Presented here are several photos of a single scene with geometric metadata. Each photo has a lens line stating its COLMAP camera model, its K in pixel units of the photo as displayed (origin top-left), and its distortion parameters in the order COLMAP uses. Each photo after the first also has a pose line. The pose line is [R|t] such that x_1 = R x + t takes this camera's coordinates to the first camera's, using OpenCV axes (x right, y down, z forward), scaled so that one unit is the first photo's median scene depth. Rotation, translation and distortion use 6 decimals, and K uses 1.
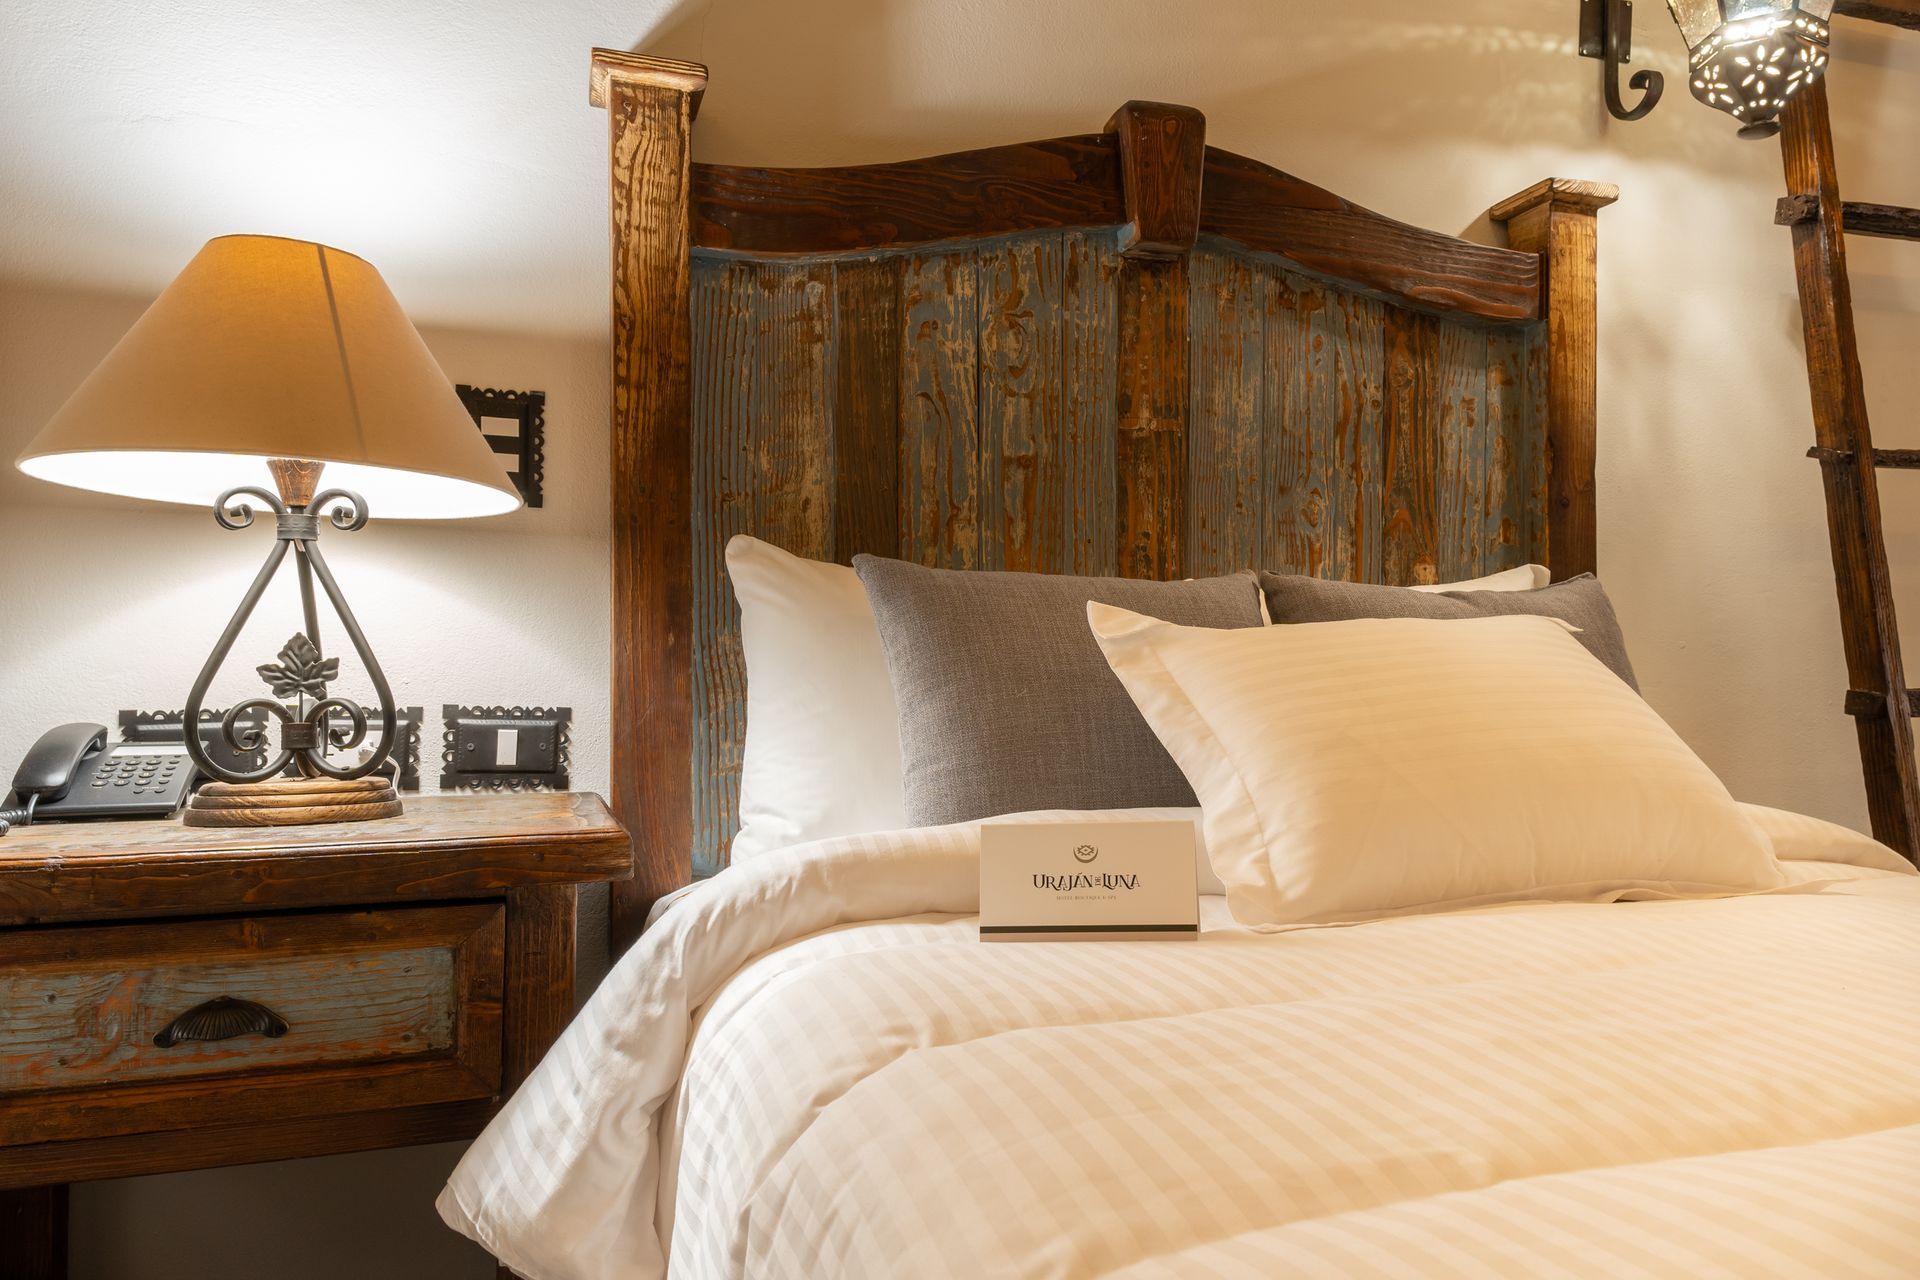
lens RADIAL K [[1370.3, 0, 962.7], [0, 1370.3, 639.4], [0, 0, 1]] dist [0.106547, -0.081930]
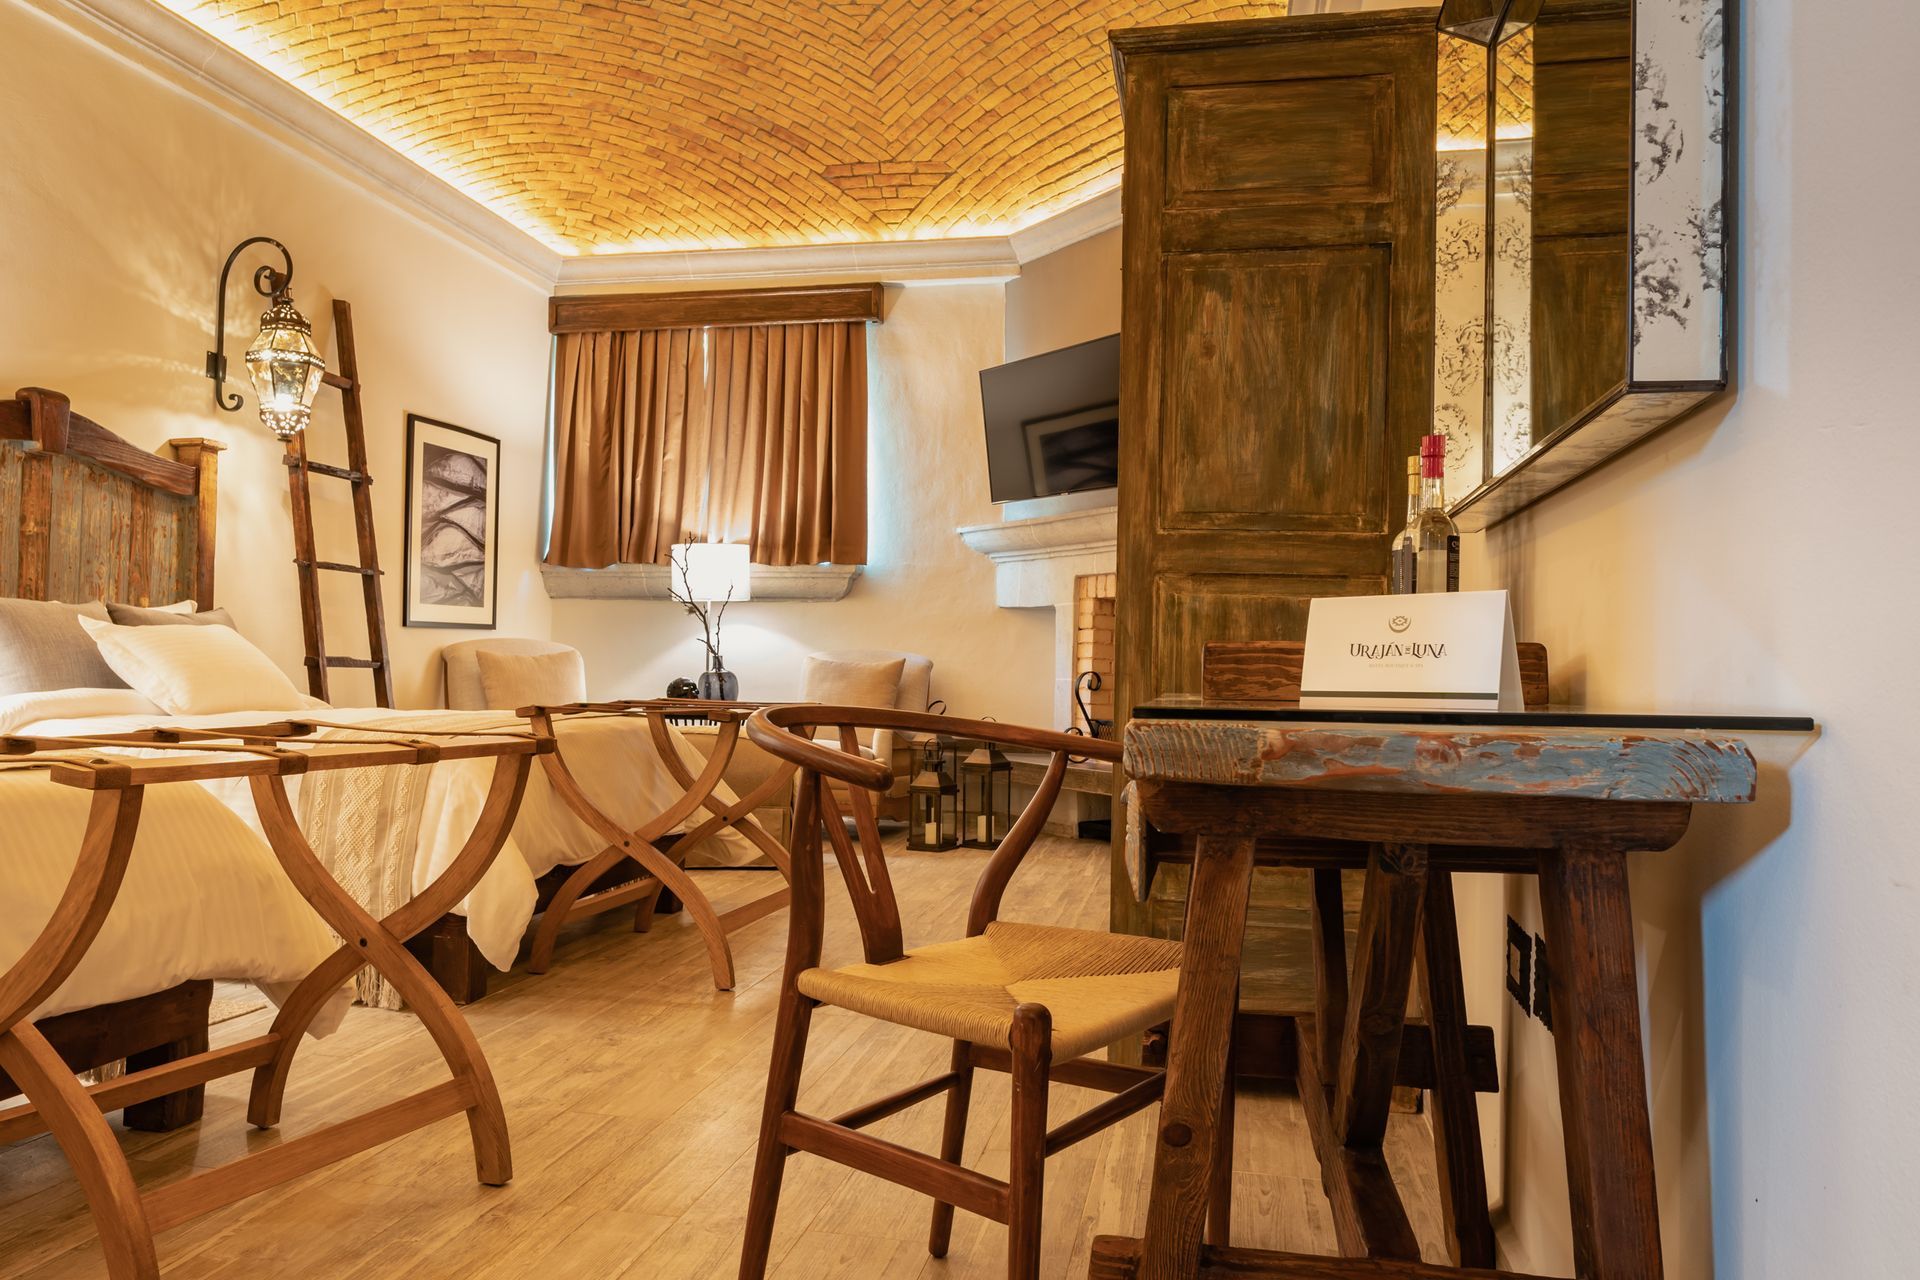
lens RADIAL K [[1370.3, 0, 950.1], [0, 1370.3, 644.2], [0, 0, 1]] dist [0.106547, -0.081930]
pose [[0.493209, 0.025271, 0.869544, -1.026187], [-0.035914, 0.999317, -0.008672, -0.005051], [-0.869169, -0.026952, 0.493780, -1.298701]]
